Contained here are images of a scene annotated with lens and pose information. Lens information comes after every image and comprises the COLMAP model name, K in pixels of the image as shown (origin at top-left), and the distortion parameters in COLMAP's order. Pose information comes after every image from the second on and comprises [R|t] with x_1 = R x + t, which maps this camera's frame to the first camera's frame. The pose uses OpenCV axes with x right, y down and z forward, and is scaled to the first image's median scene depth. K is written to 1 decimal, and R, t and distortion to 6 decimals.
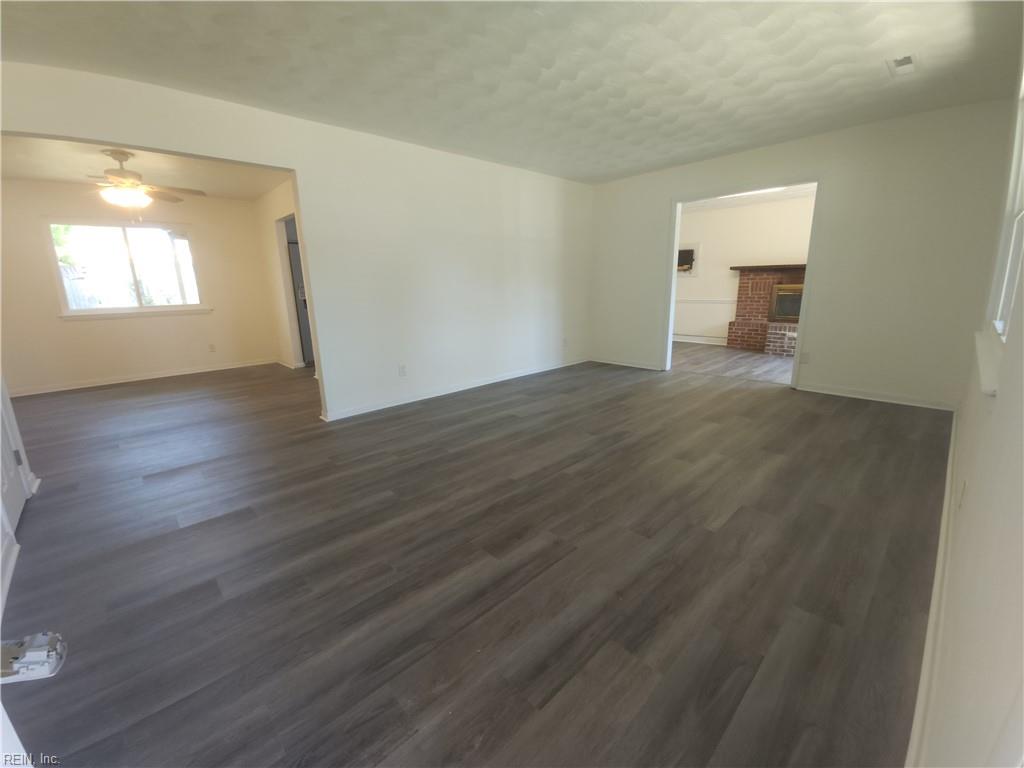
lens RADIAL K [[419.8, 0, 512.3], [0, 419.8, 379.7], [0, 0, 1]] dist [0.022931, -0.014640]
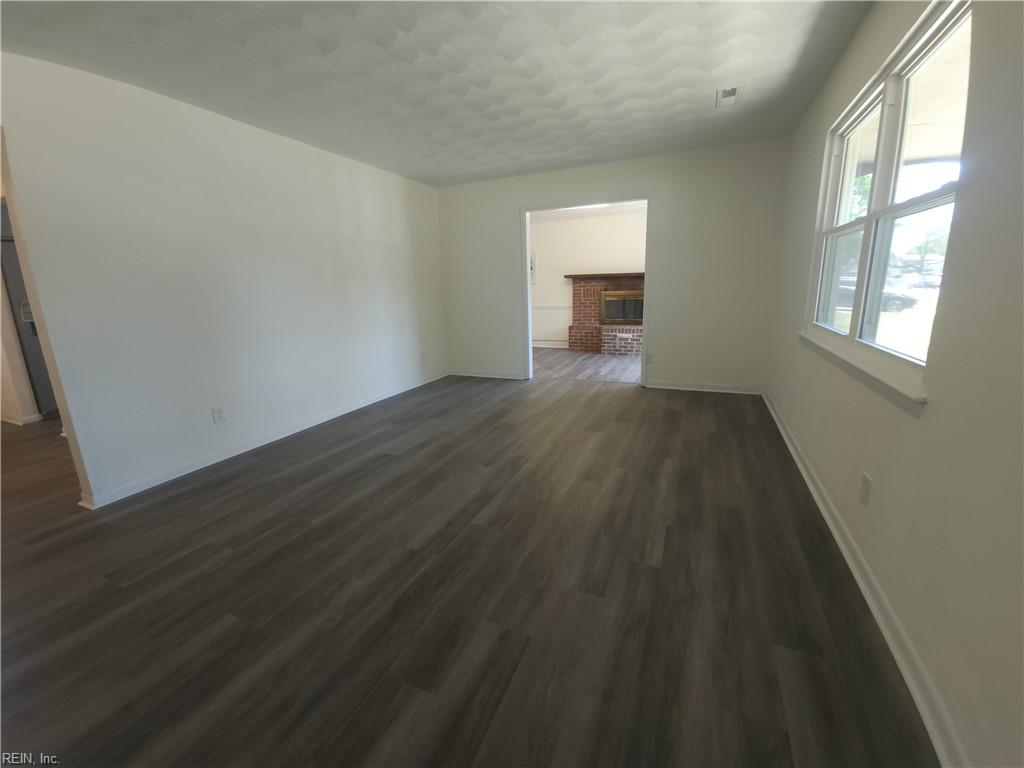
lens RADIAL K [[419.8, 0, 512.3], [0, 419.8, 379.7], [0, 0, 1]] dist [0.022931, -0.014640]
pose [[0.923601, -0.090950, 0.372411, -0.064674], [0.096477, 0.995328, 0.003811, -0.042365], [-0.371017, 0.032409, 0.928060, 0.141741]]
